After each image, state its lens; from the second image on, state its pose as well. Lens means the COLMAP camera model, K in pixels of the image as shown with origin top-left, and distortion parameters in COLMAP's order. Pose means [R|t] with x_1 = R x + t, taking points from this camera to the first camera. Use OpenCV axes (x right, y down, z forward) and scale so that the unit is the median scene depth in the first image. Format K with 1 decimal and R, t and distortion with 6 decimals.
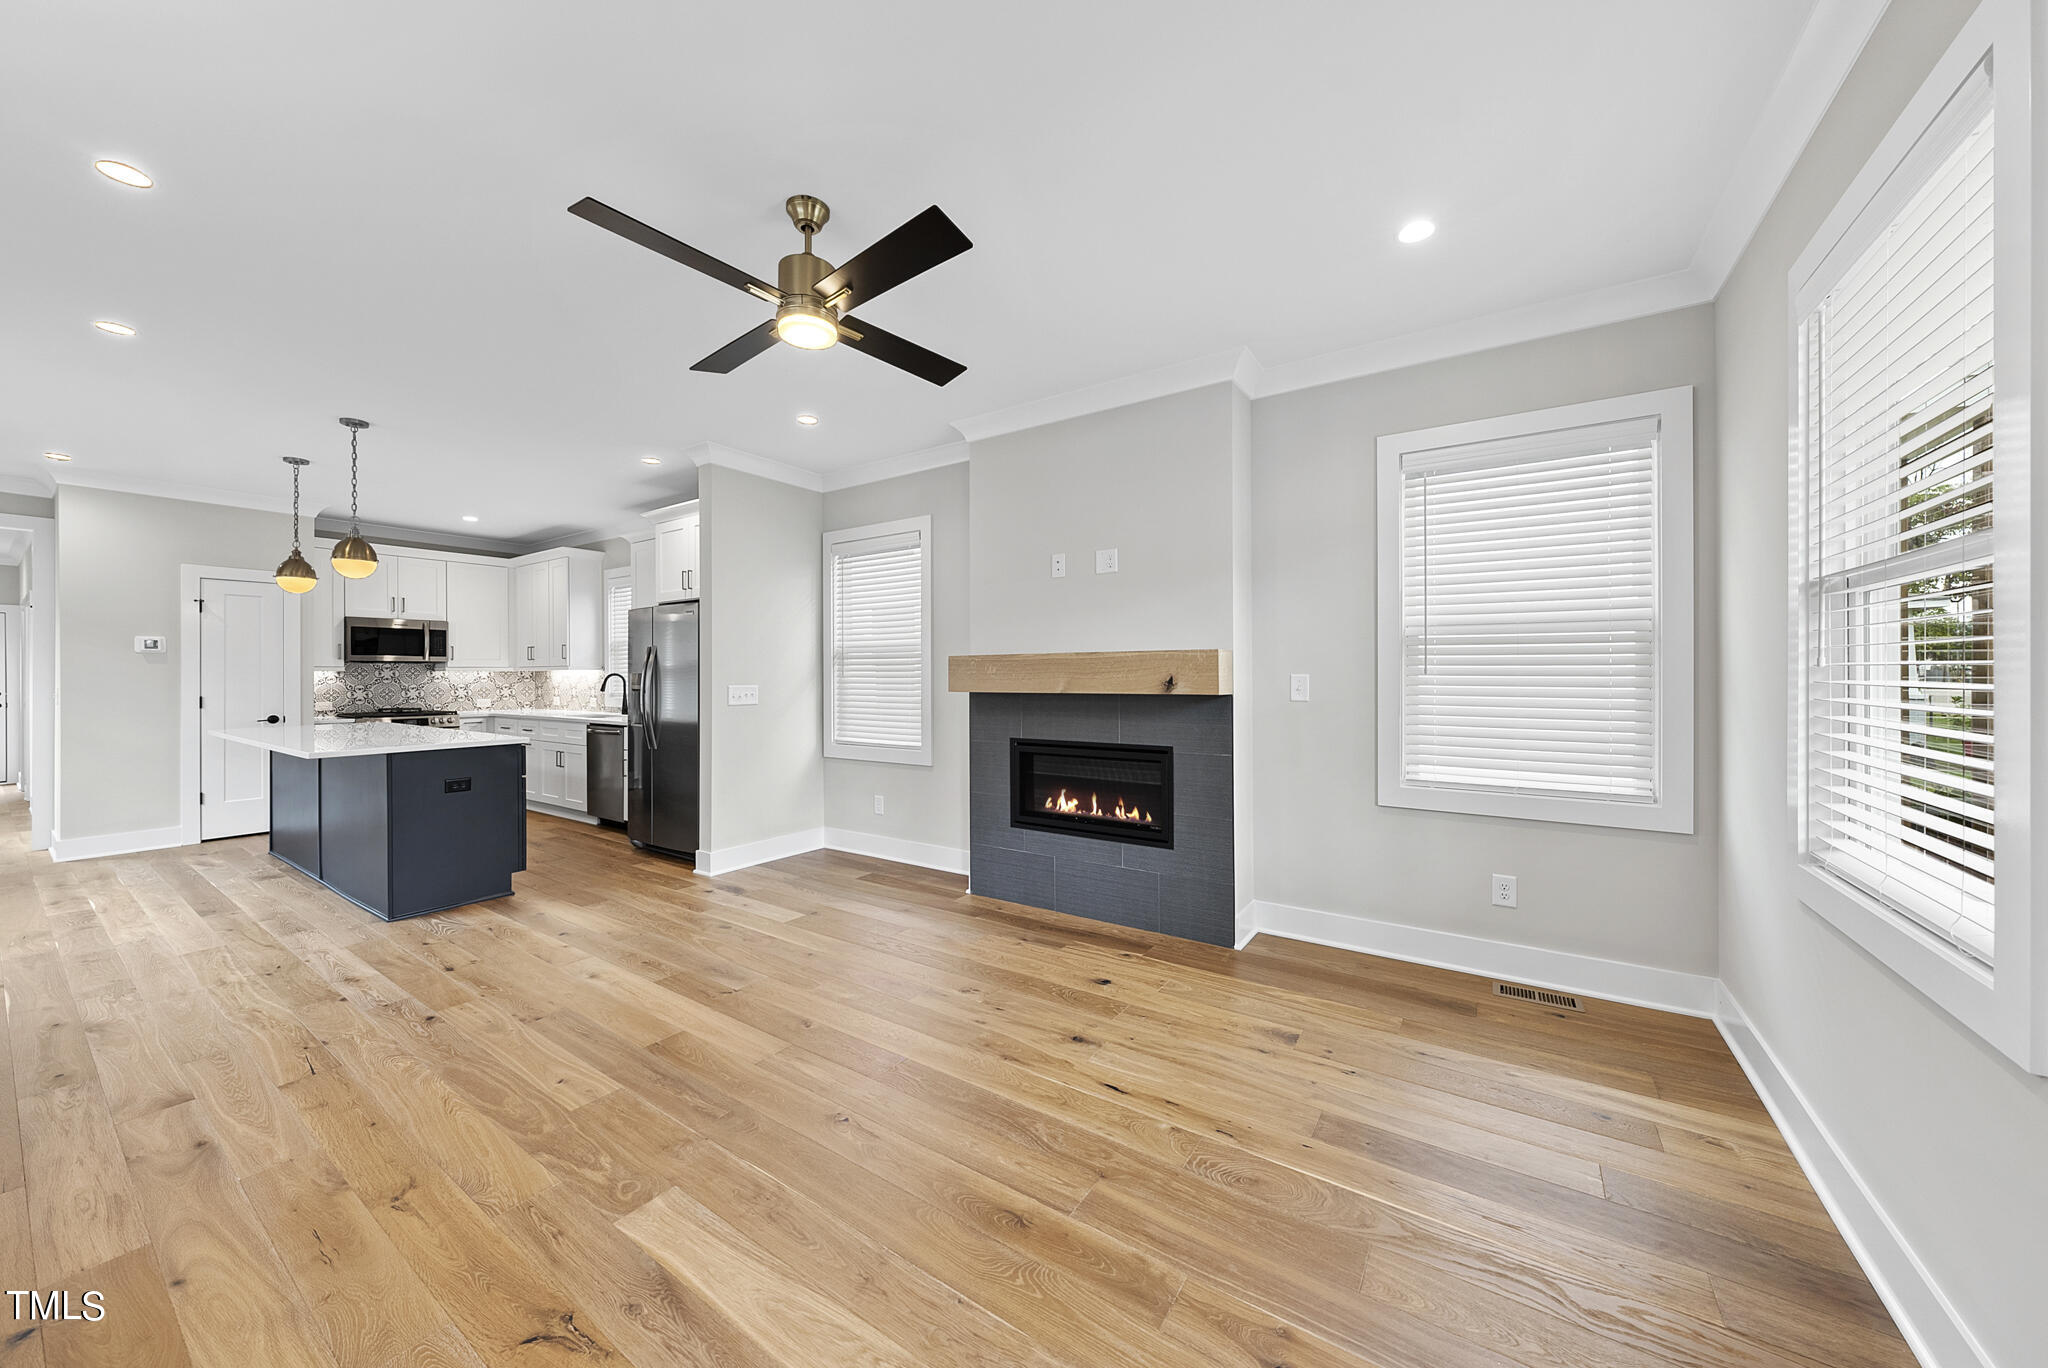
lens RADIAL K [[594.8, 0, 1024.4], [0, 594.8, 676.8], [0, 0, 1]] dist [-0.001317, -0.000054]
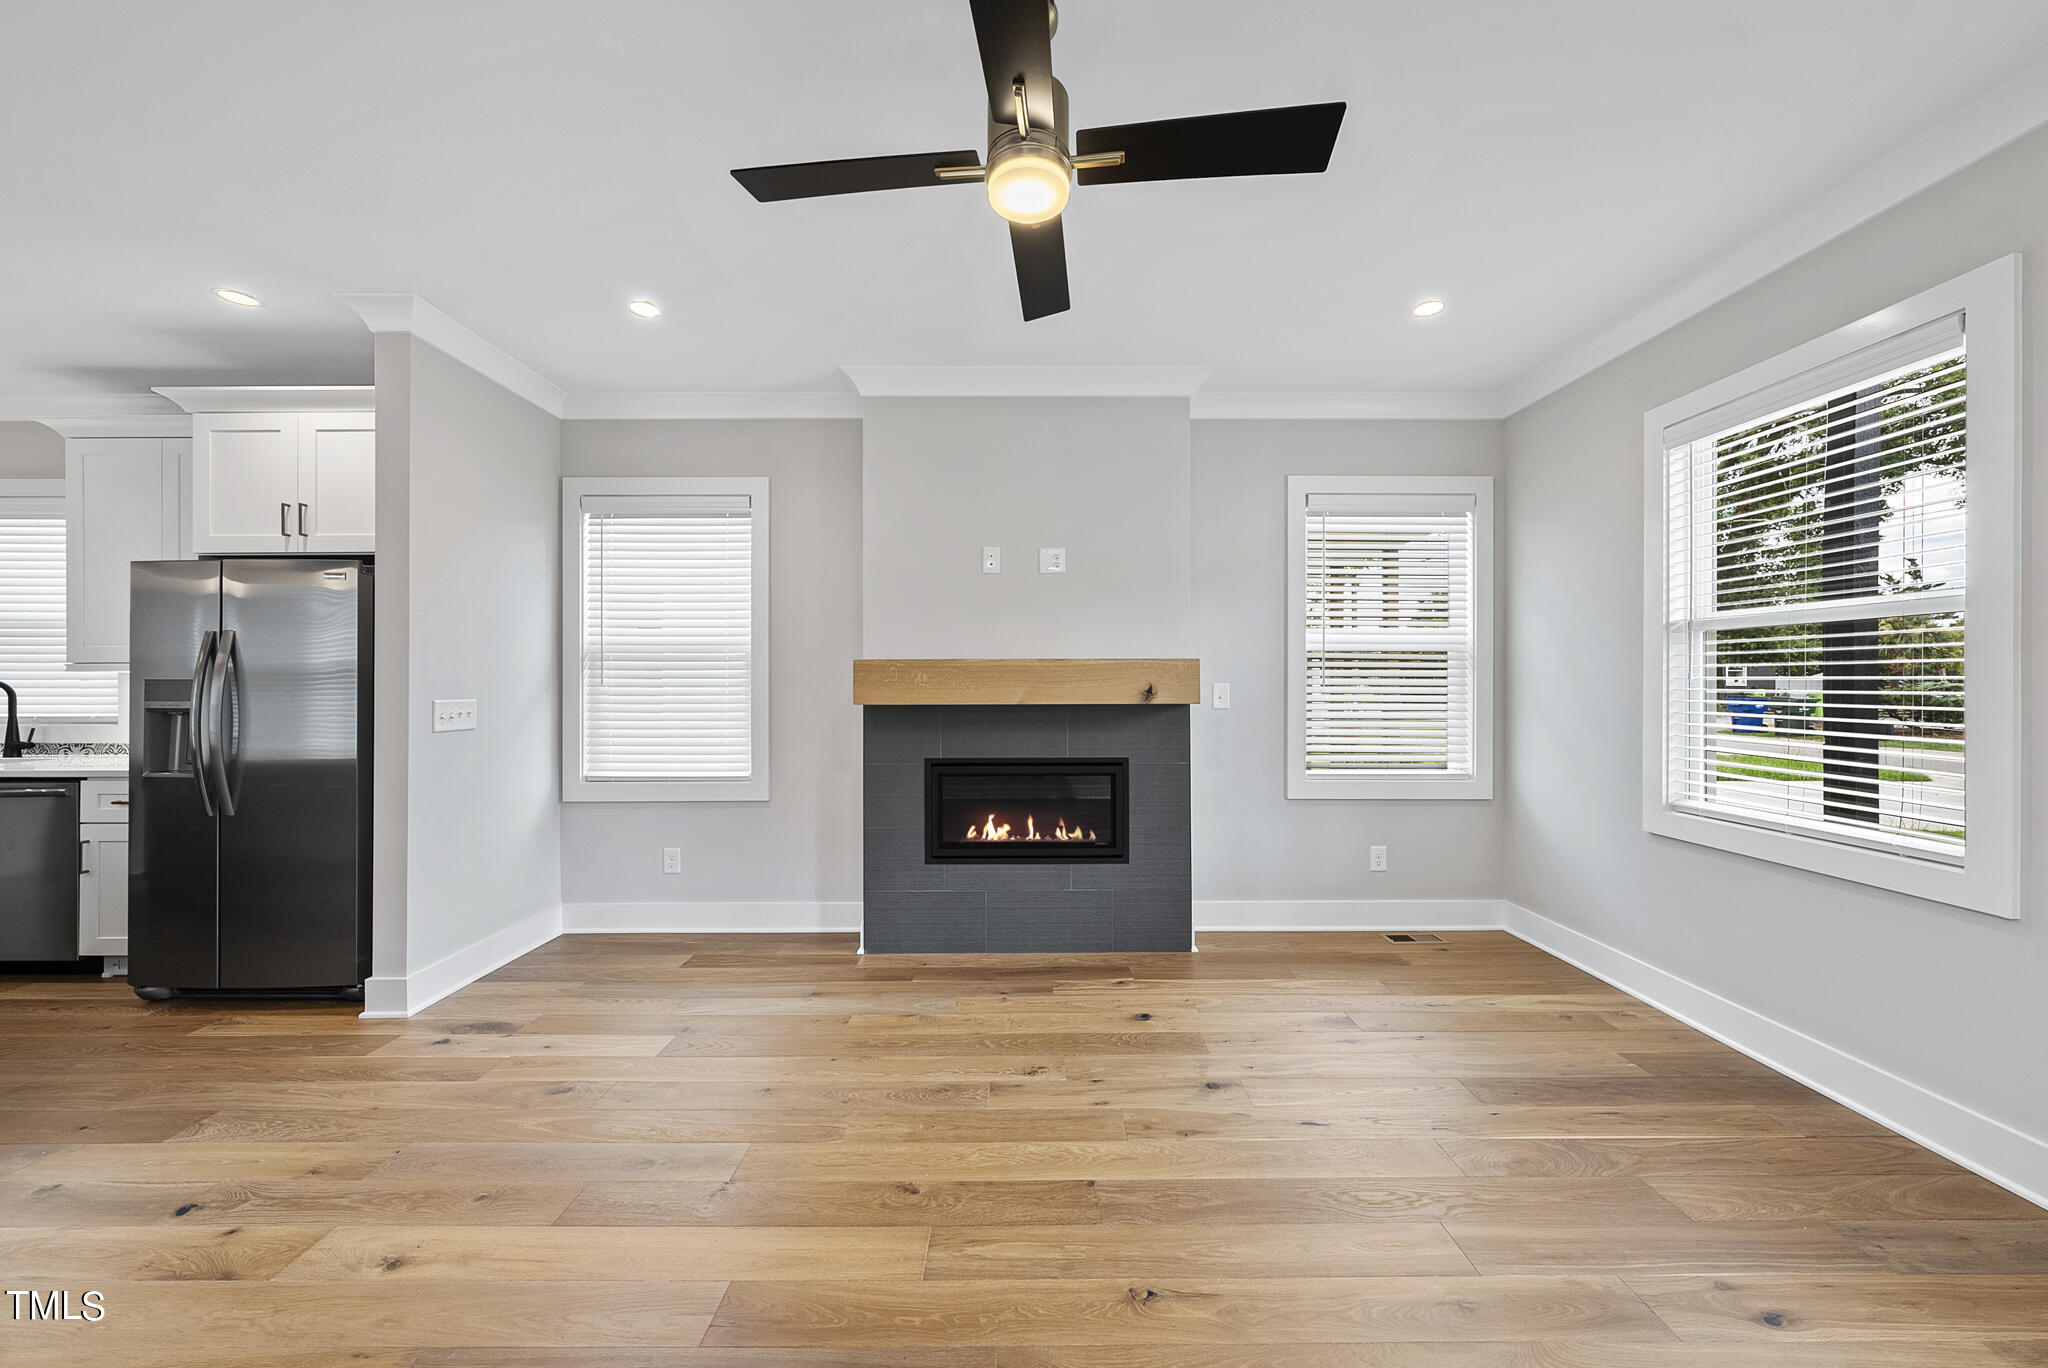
lens RADIAL K [[616.9, 0, 1024.0], [0, 616.9, 684.0], [0, 0, 1]] dist [-0.001897, -0.000085]
pose [[0.871951, 0.001576, 0.489591, -0.370281], [-0.000103, 0.999995, -0.003035, 0.000020], [-0.489593, 0.002596, 0.871947, 0.190777]]
